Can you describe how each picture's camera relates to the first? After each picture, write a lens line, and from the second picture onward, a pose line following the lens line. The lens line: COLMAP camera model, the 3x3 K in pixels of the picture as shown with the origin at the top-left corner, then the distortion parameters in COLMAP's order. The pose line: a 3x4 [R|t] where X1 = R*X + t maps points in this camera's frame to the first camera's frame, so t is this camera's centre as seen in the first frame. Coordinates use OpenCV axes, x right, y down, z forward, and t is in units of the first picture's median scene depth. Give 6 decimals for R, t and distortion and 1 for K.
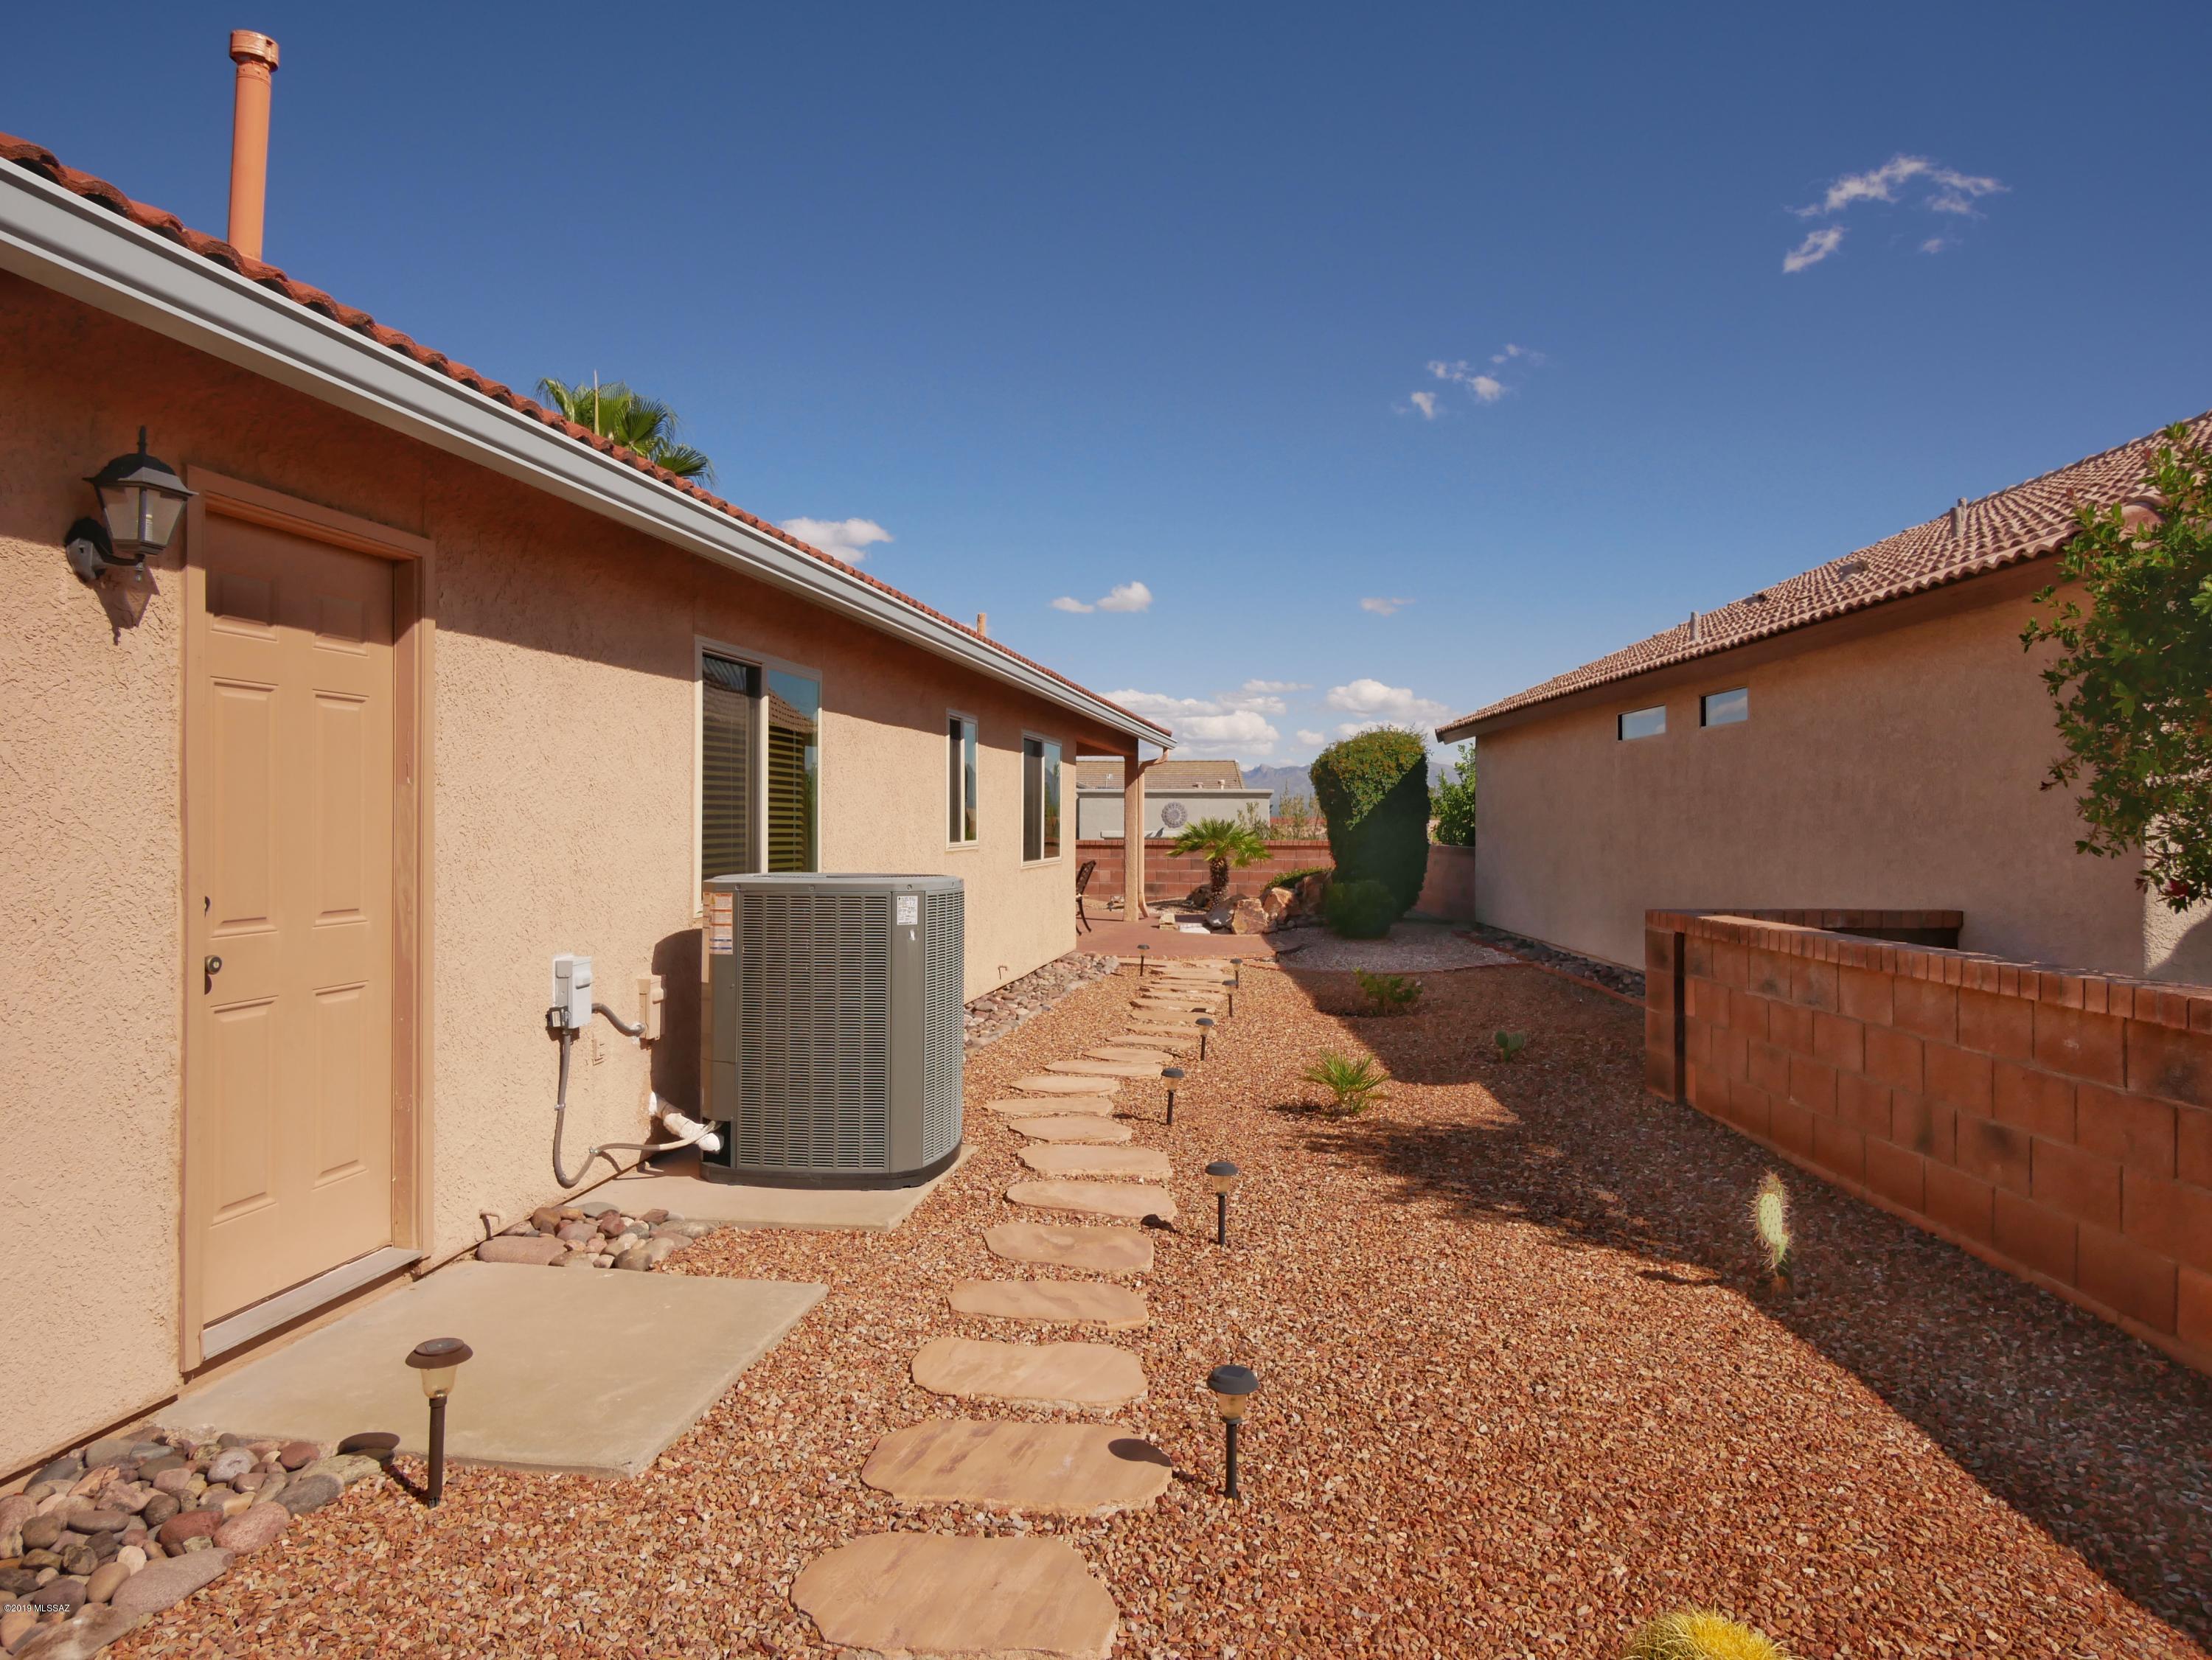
lens RADIAL K [[1400.7, 0, 1106.0], [0, 1400.7, 824.7], [0, 0, 1]] dist [-0.004262, -0.001337]
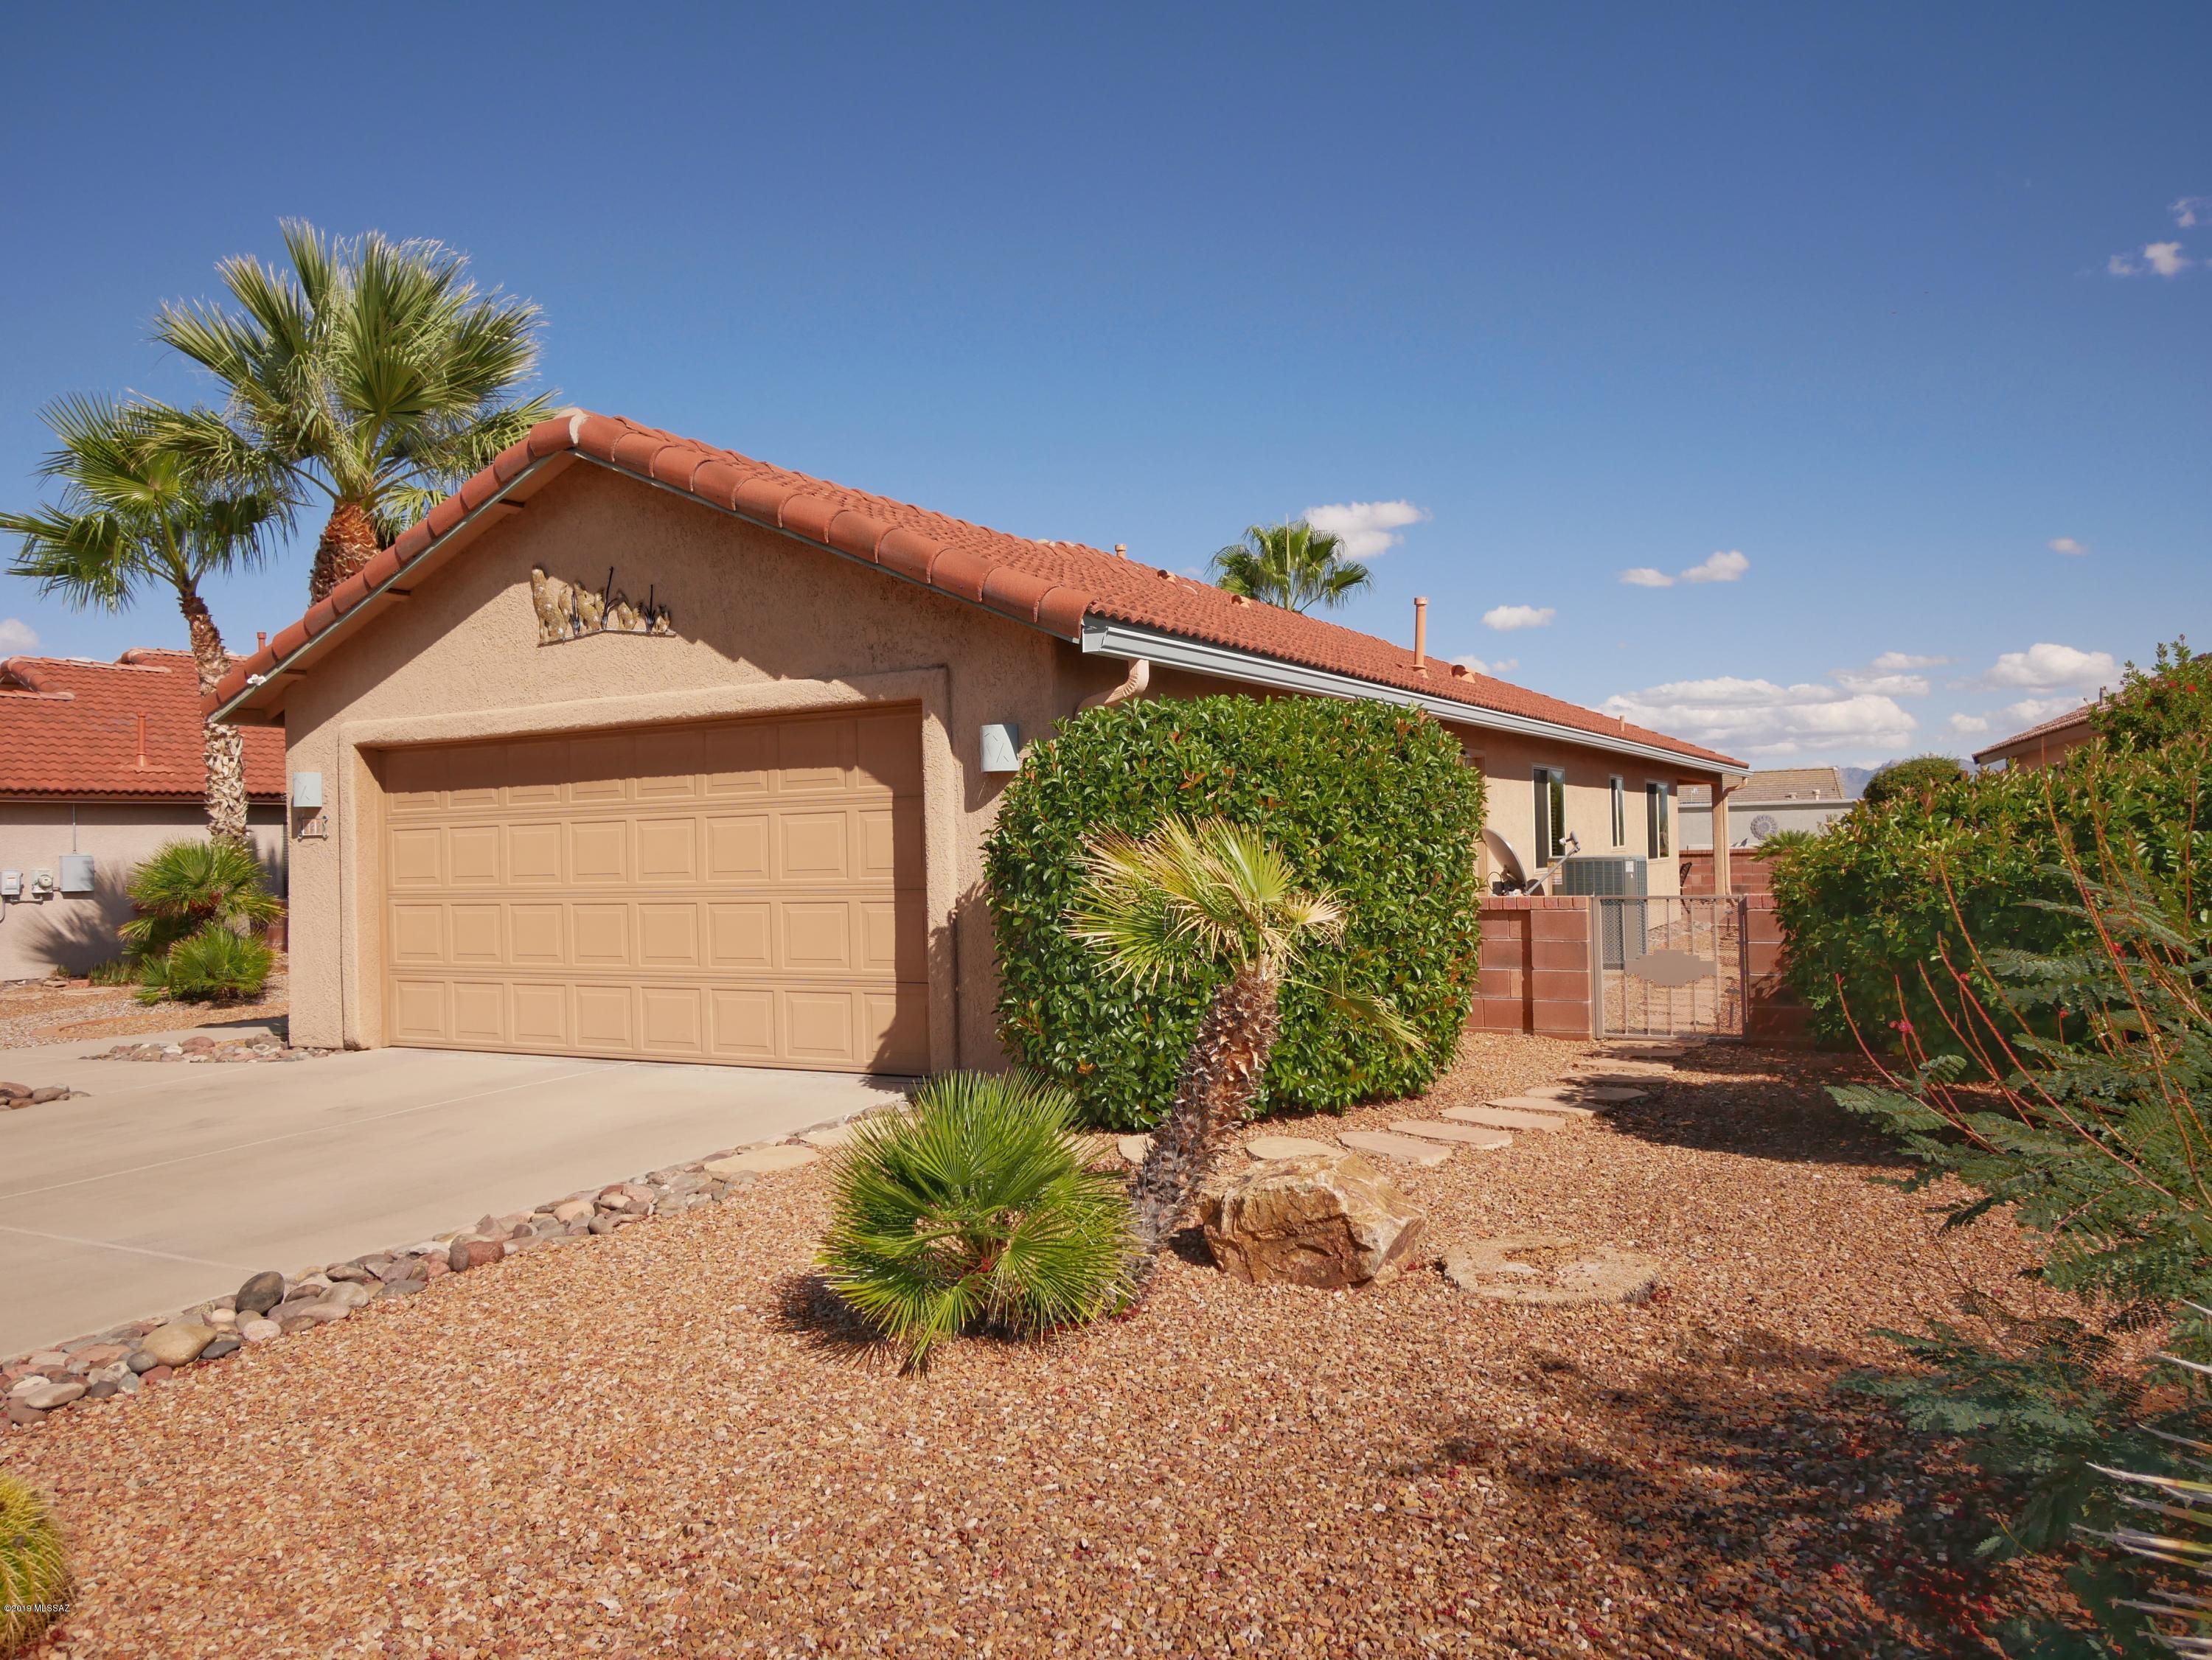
lens RADIAL K [[1614.8, 0, 1113.3], [0, 1614.8, 842.2], [0, 0, 1]] dist [0.004554, 0.005097]
pose [[0.941564, -0.027458, -0.335714, -0.007131], [0.025761, 0.999623, -0.009510, 0.005010], [0.335849, 0.000306, 0.941916, -0.566522]]
